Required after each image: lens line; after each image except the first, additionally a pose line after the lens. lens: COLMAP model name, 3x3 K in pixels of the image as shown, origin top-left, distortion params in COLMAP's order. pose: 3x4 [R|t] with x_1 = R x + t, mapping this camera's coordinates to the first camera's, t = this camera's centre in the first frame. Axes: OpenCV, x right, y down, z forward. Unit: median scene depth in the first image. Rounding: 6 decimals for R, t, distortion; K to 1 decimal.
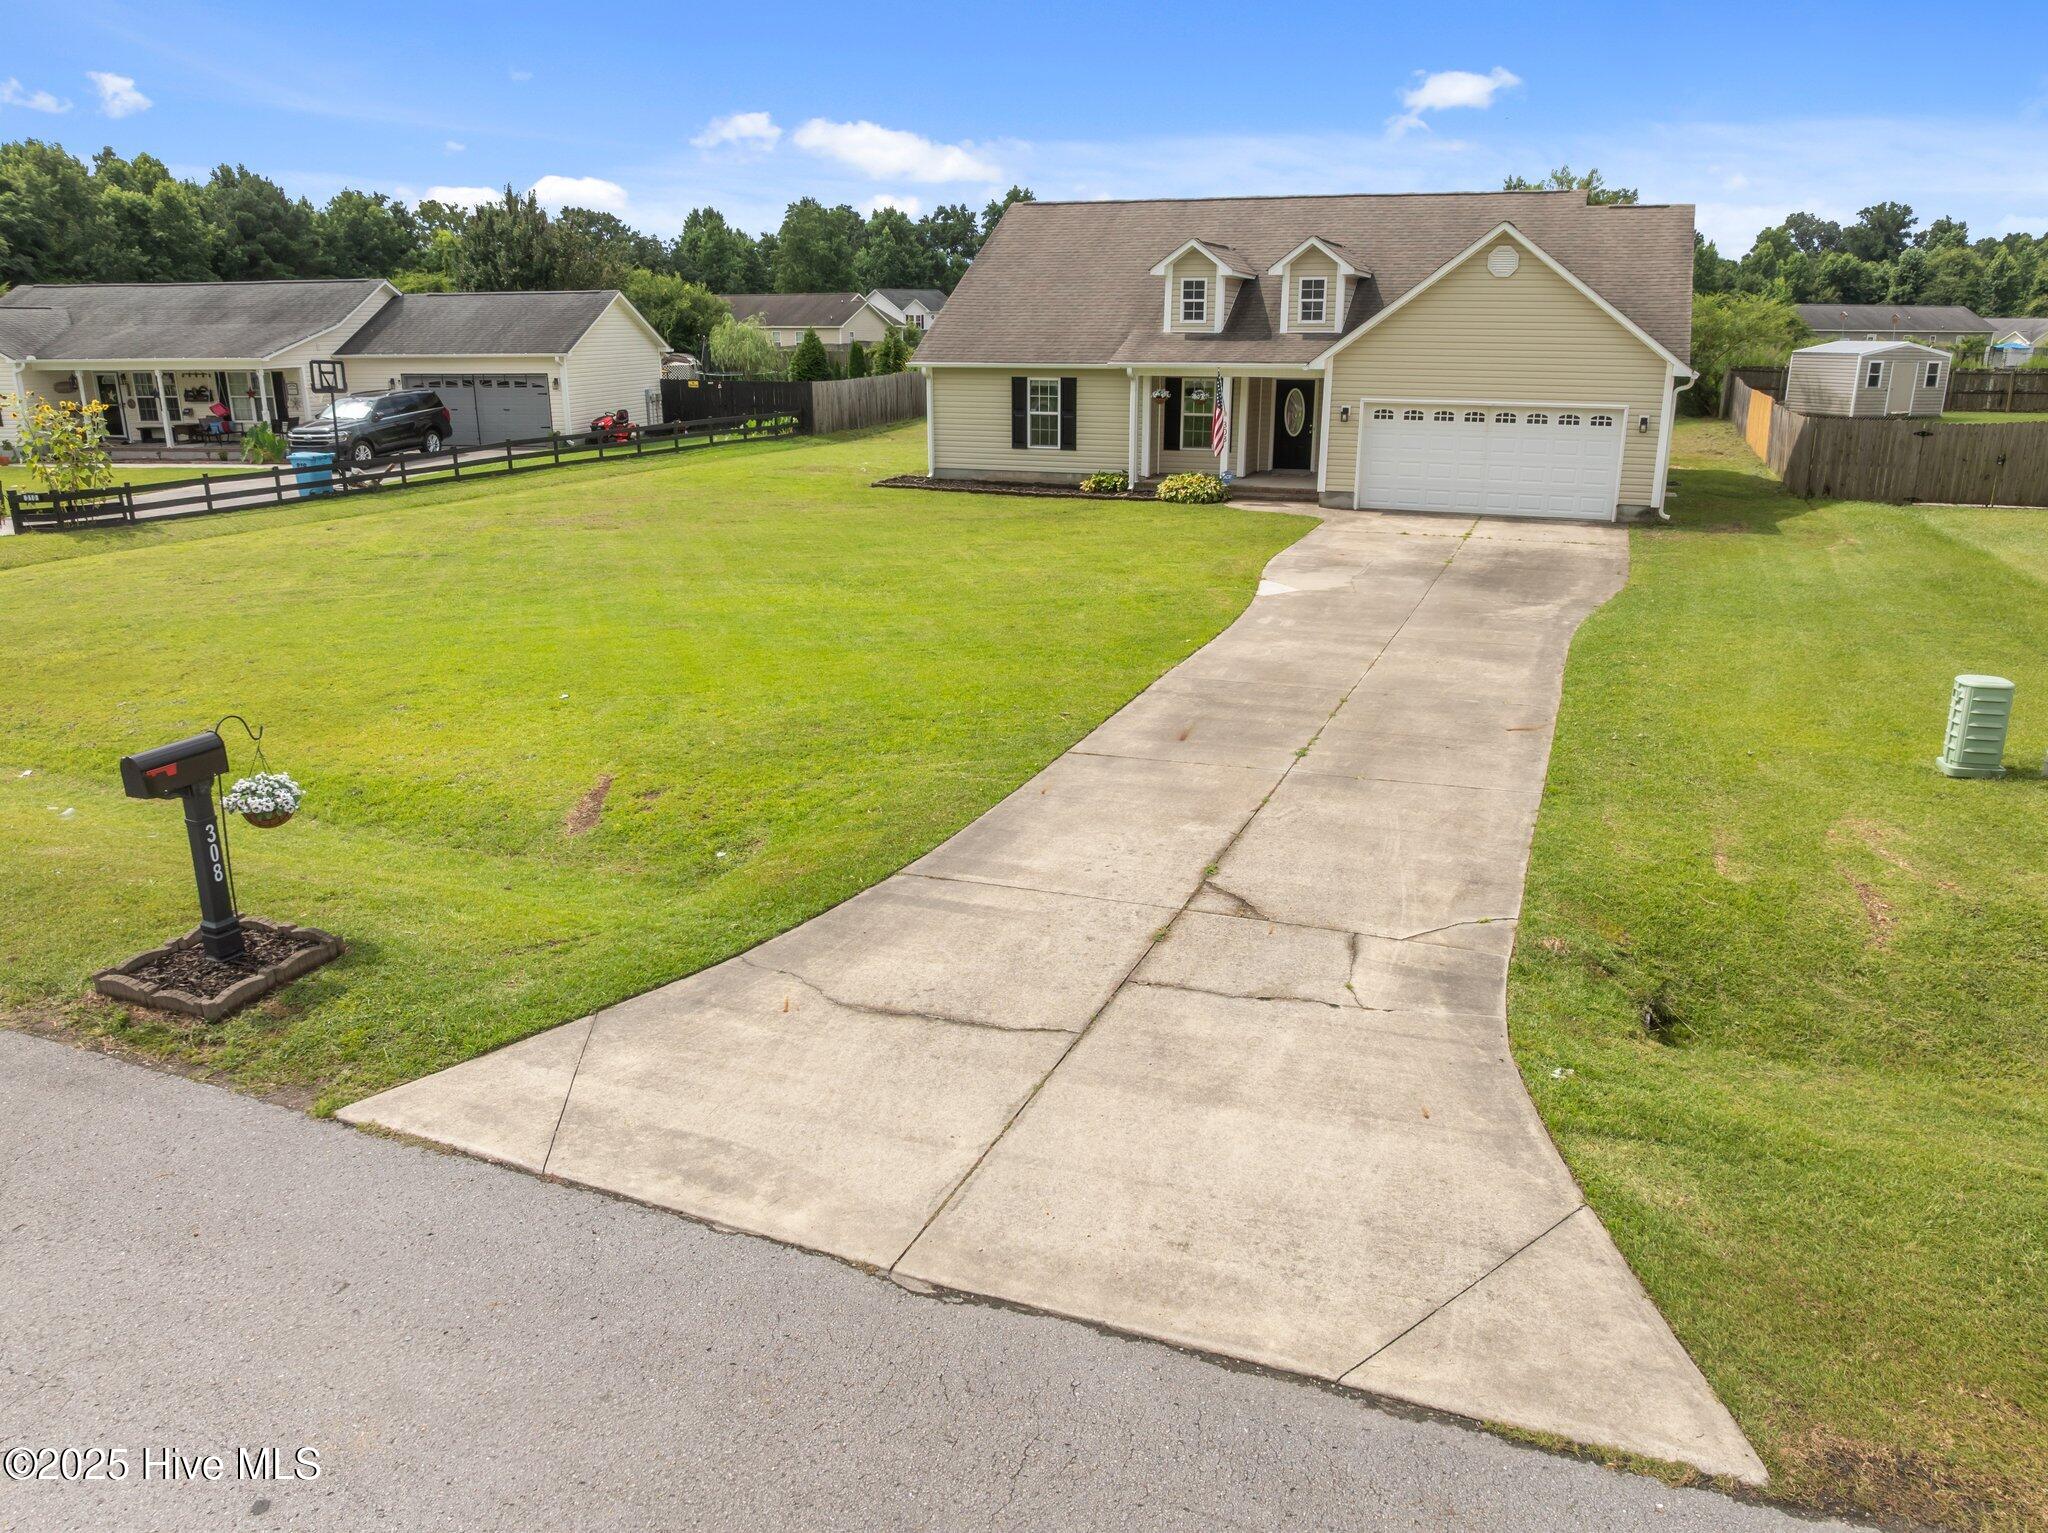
lens RADIAL K [[1441.3, 0, 1032.1], [0, 1441.3, 773.1], [0, 0, 1]] dist [-0.044498, 0.013246]
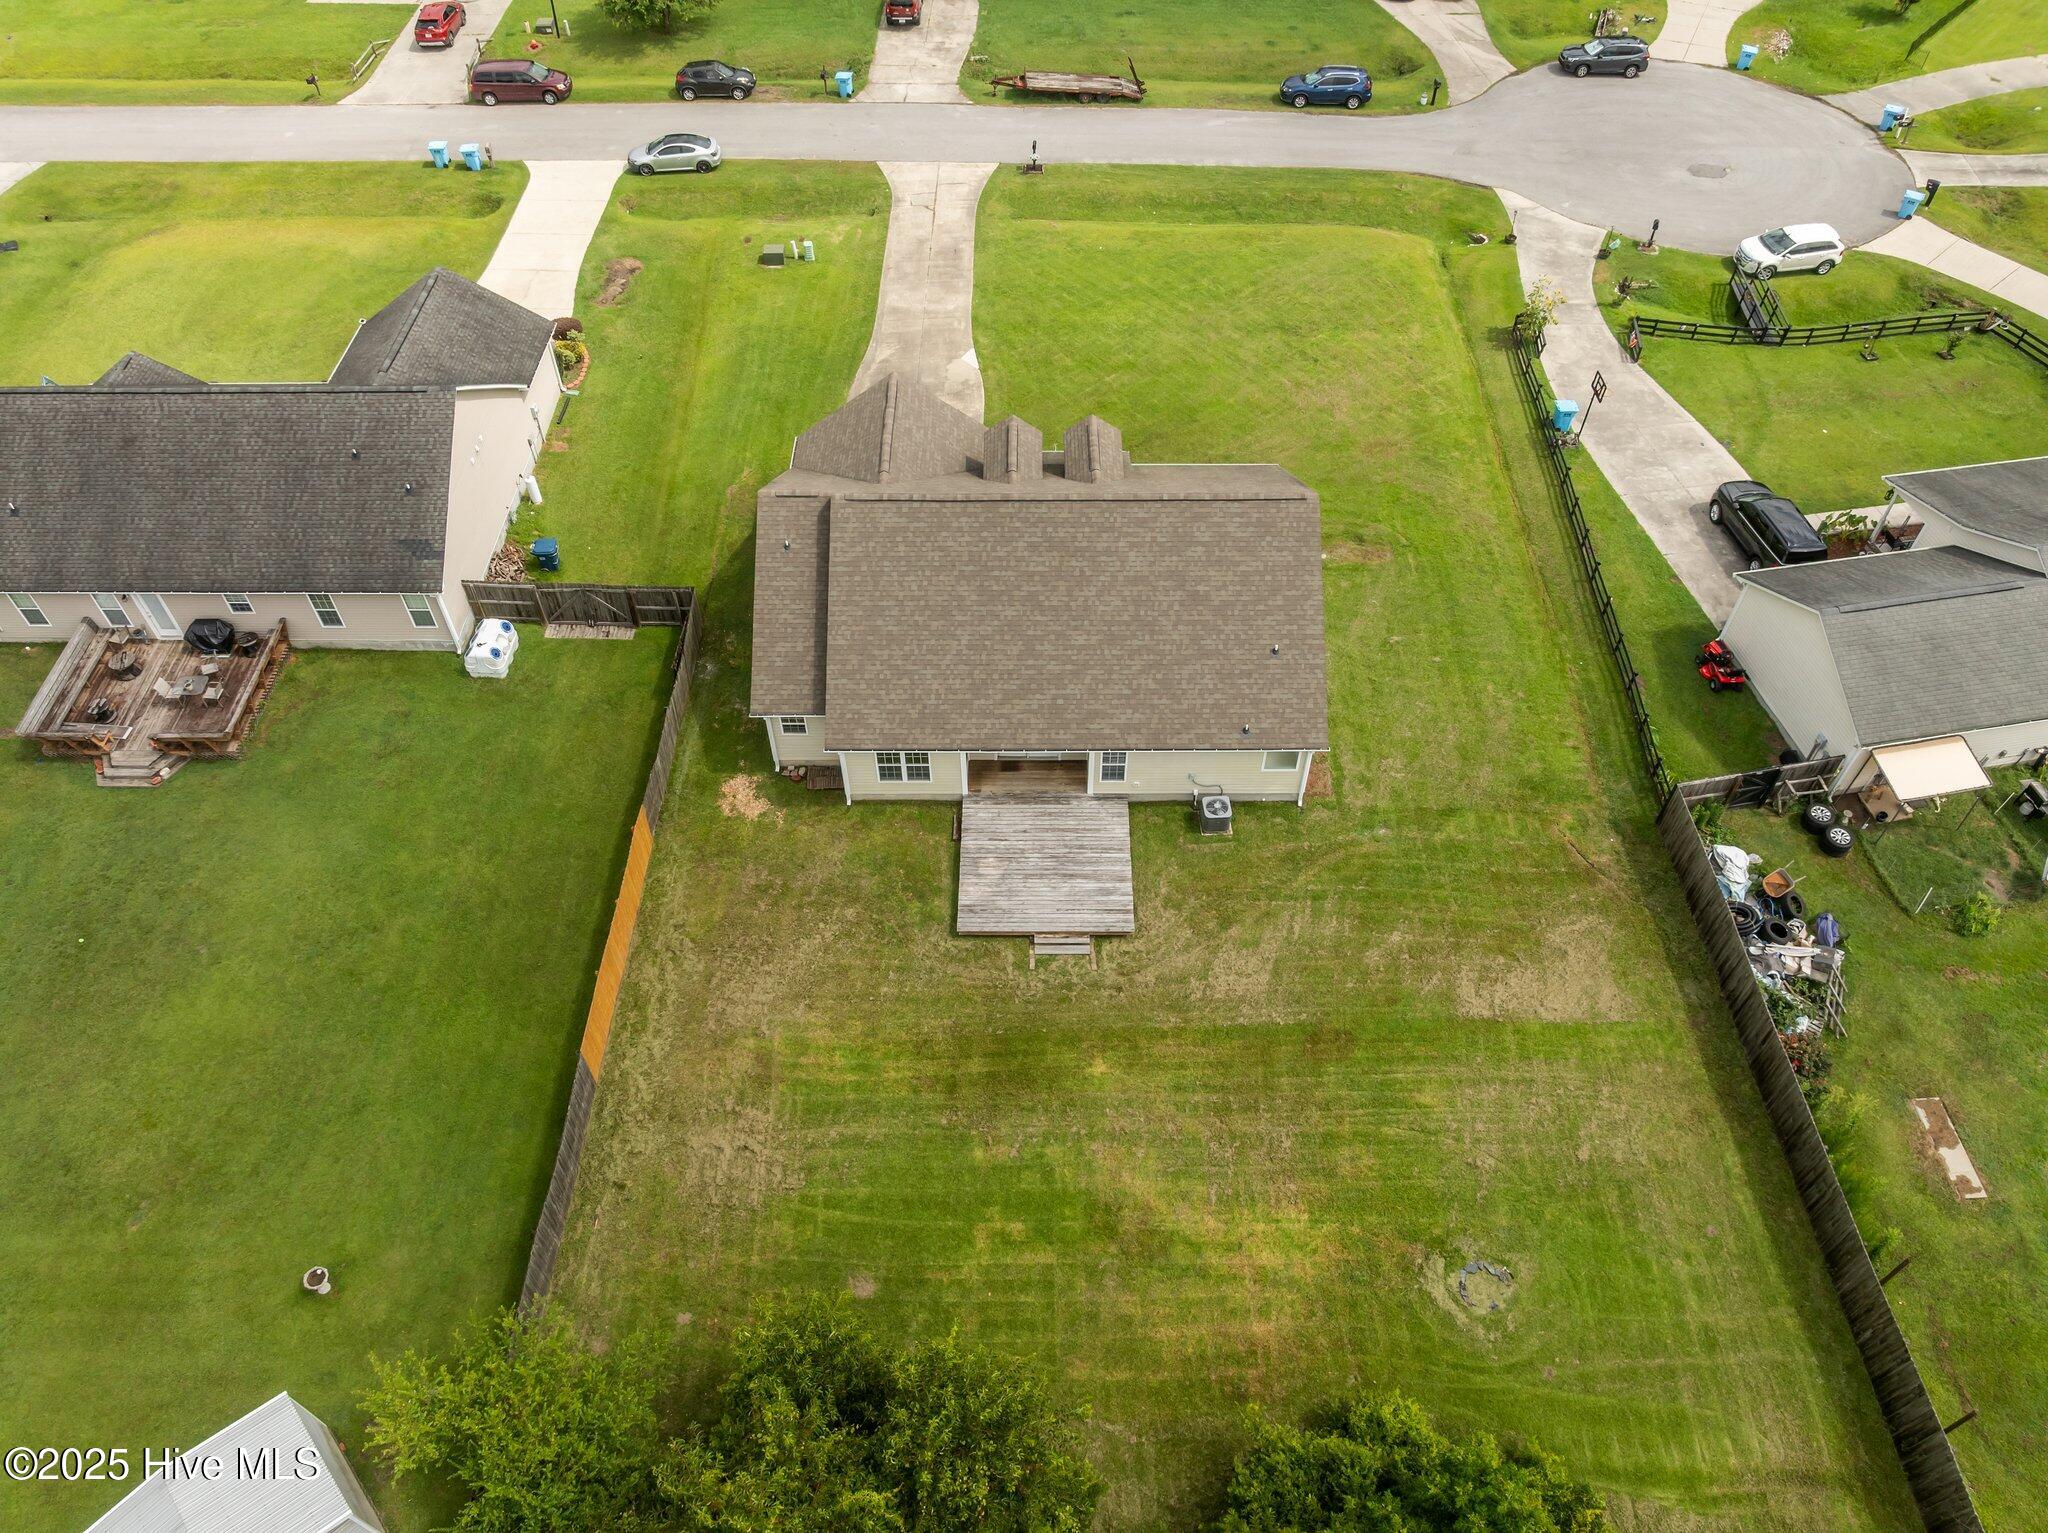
lens RADIAL K [[1442.2, 0, 1026.9], [0, 1442.2, 764.4], [0, 0, 1]] dist [-0.037340, 0.006182]
pose [[-0.934003, 0.272371, -0.231199, 1.648912], [-0.104118, 0.411527, 0.905431, -4.174632], [0.341758, 0.869747, -0.356008, 4.821741]]
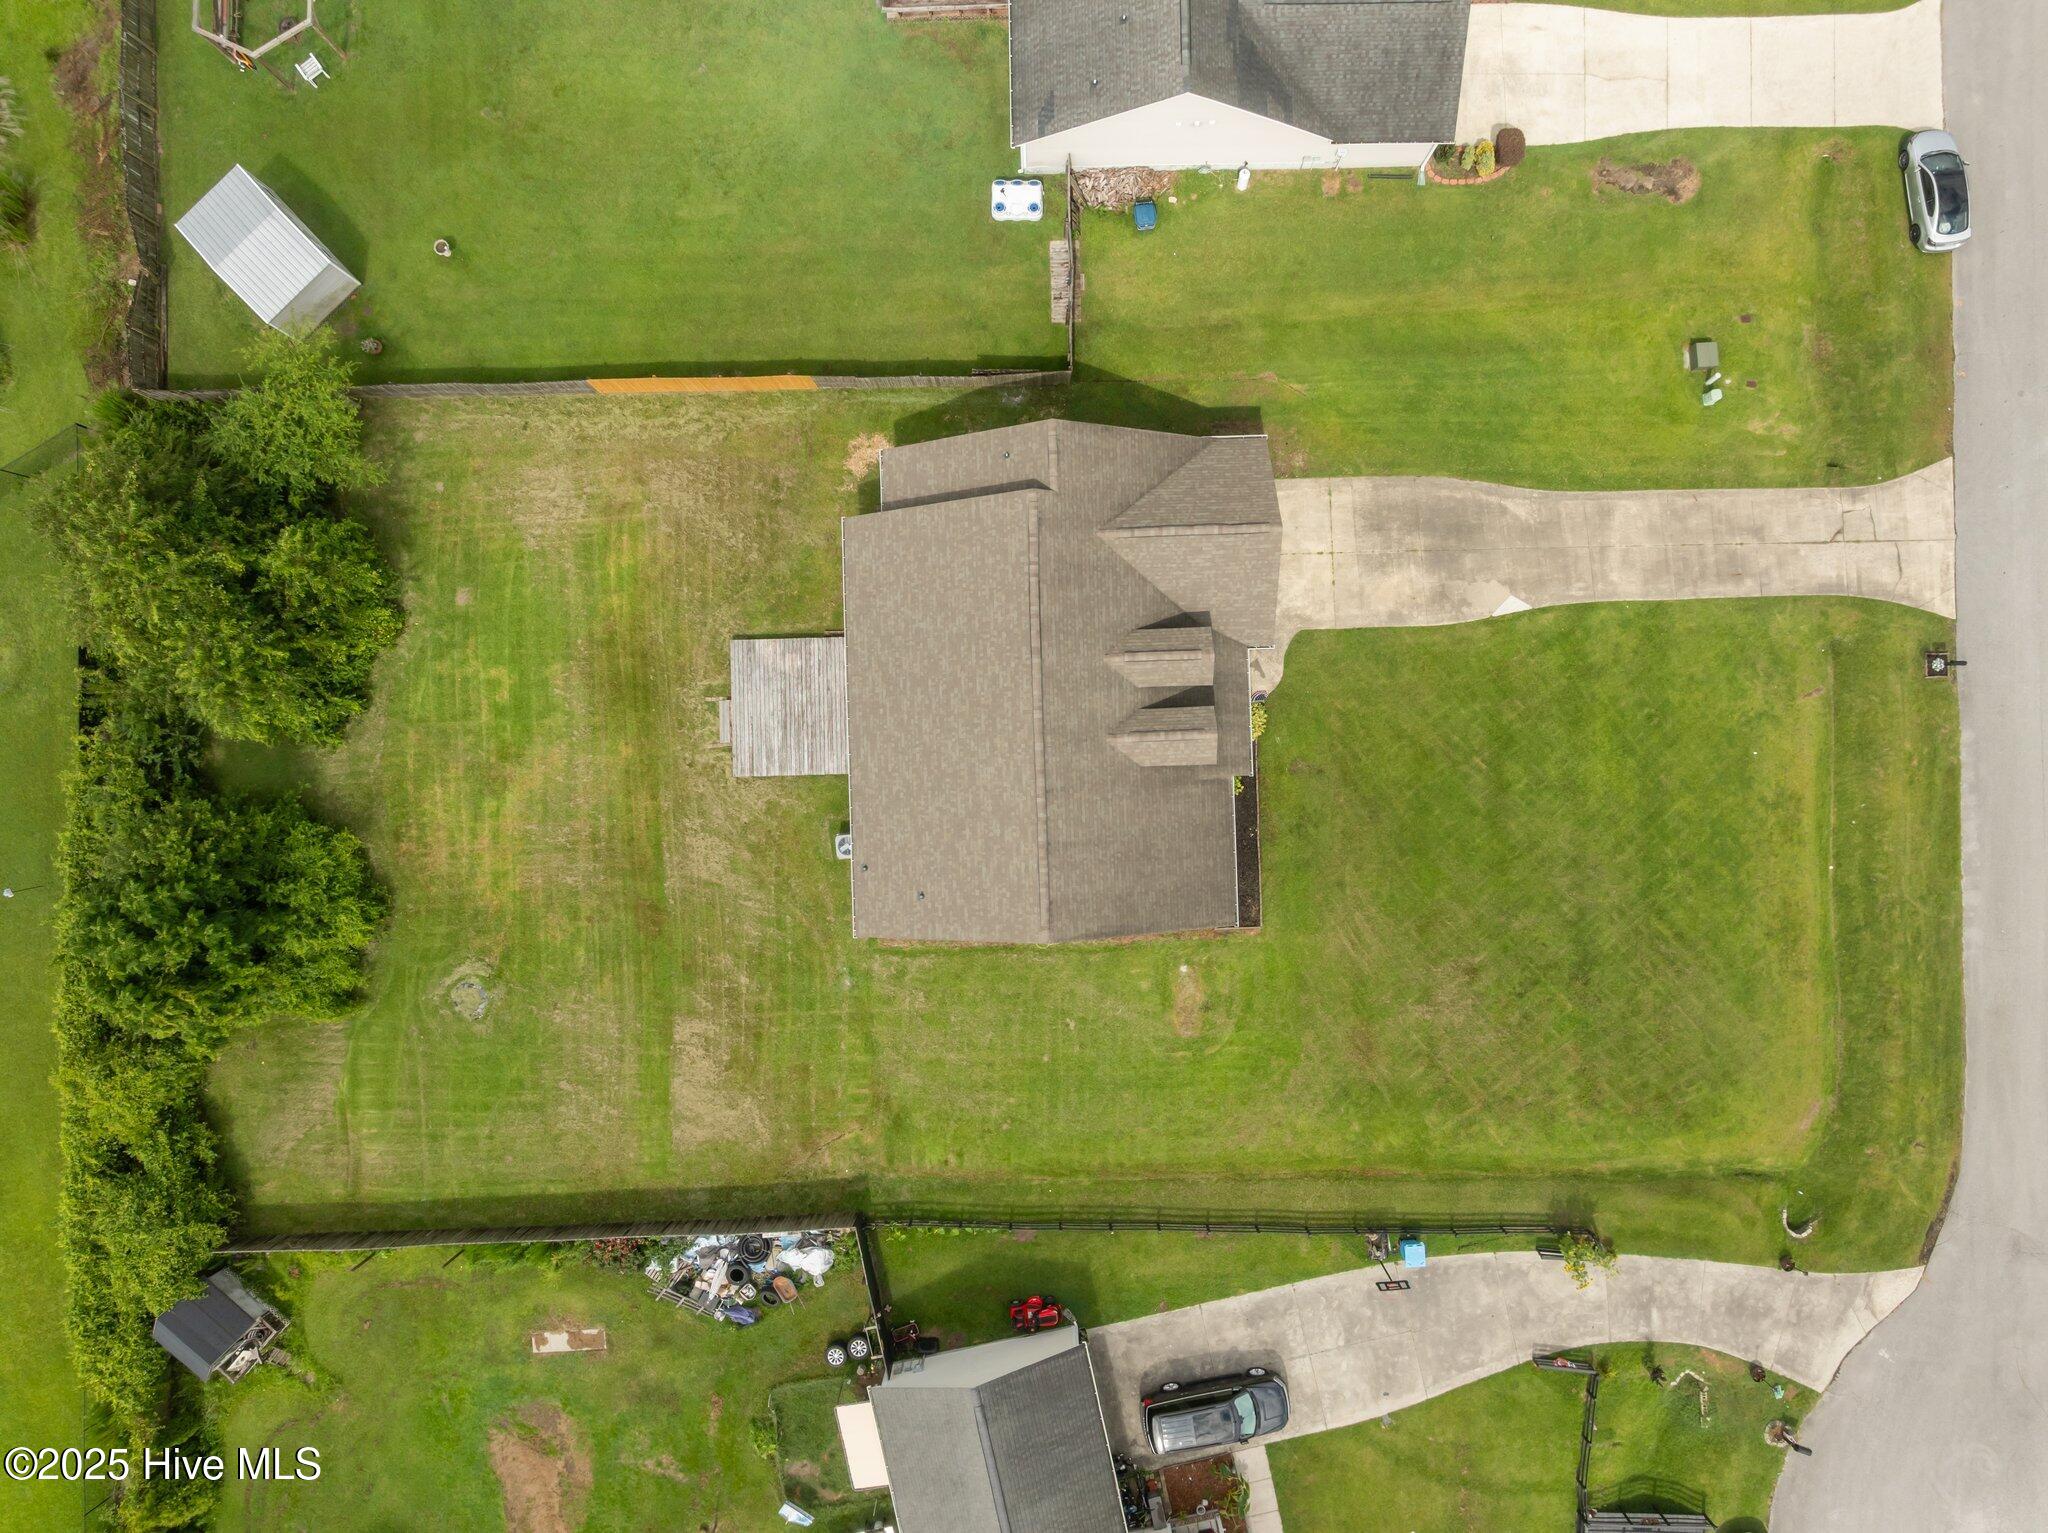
lens RADIAL K [[1433.4, 0, 1027.5], [0, 1433.4, 756.0], [0, 0, 1]] dist [-0.042664, 0.016544]
pose [[-0.386870, -0.921937, 0.019082, 0.363280], [0.283063, -0.099036, 0.953975, -4.875956], [-0.877614, 0.374466, 0.299280, 1.924829]]
